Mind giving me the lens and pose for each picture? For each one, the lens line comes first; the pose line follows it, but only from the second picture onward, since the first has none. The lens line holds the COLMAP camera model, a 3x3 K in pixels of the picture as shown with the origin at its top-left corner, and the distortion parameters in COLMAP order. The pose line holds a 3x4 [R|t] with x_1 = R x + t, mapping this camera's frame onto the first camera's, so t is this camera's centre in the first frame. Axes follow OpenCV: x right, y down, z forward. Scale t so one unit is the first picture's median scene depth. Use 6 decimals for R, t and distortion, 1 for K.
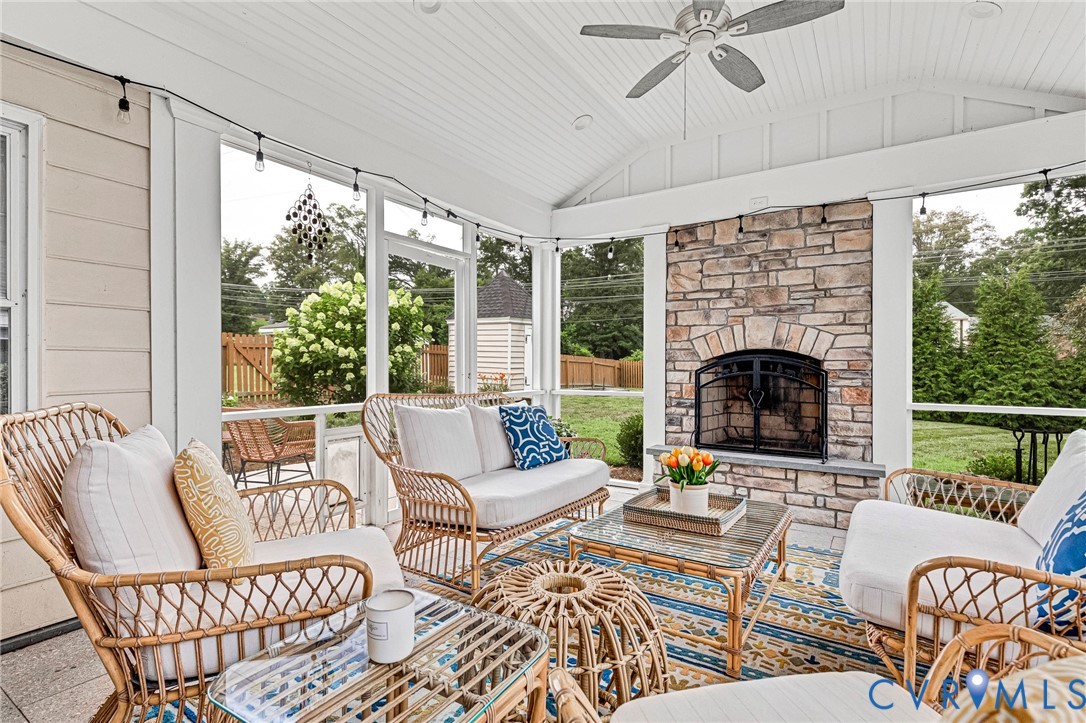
lens RADIAL K [[518.1, 0, 535.8], [0, 518.1, 364.6], [0, 0, 1]] dist [0.007045, -0.000150]
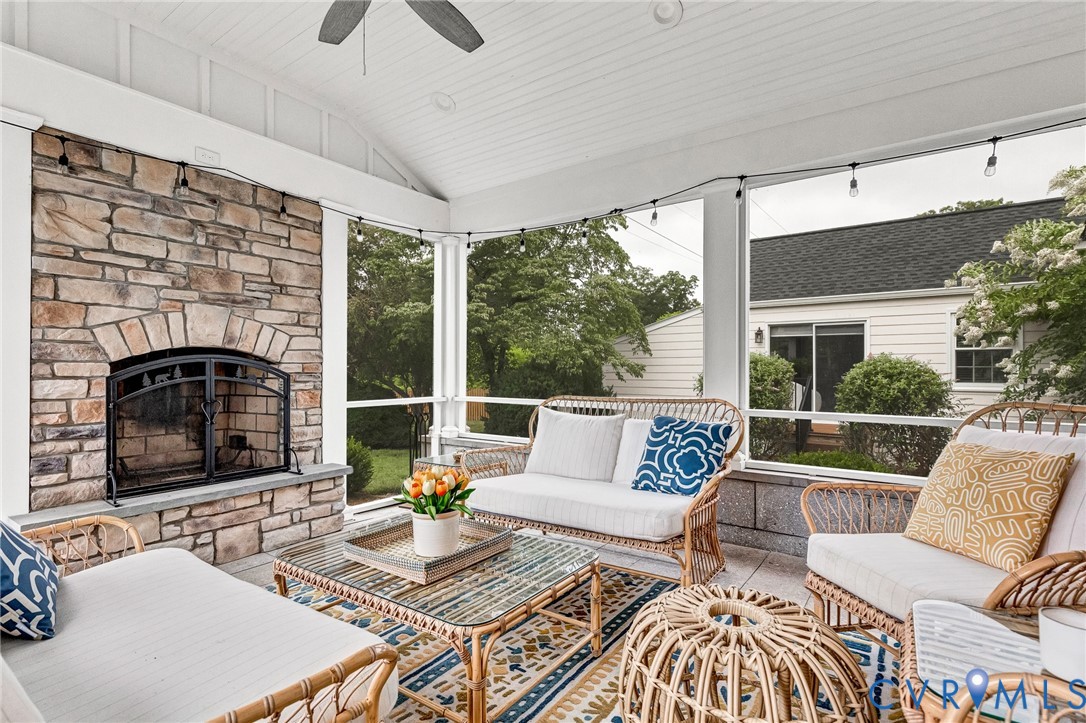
lens RADIAL K [[518.1, 0, 535.5], [0, 518.1, 364.2], [0, 0, 1]] dist [0.007045, -0.000150]
pose [[0.041914, 0.005604, 0.999105, -0.320600], [-0.000586, 0.999984, -0.005584, -0.000863], [-0.999121, -0.000351, 0.041917, 0.488483]]
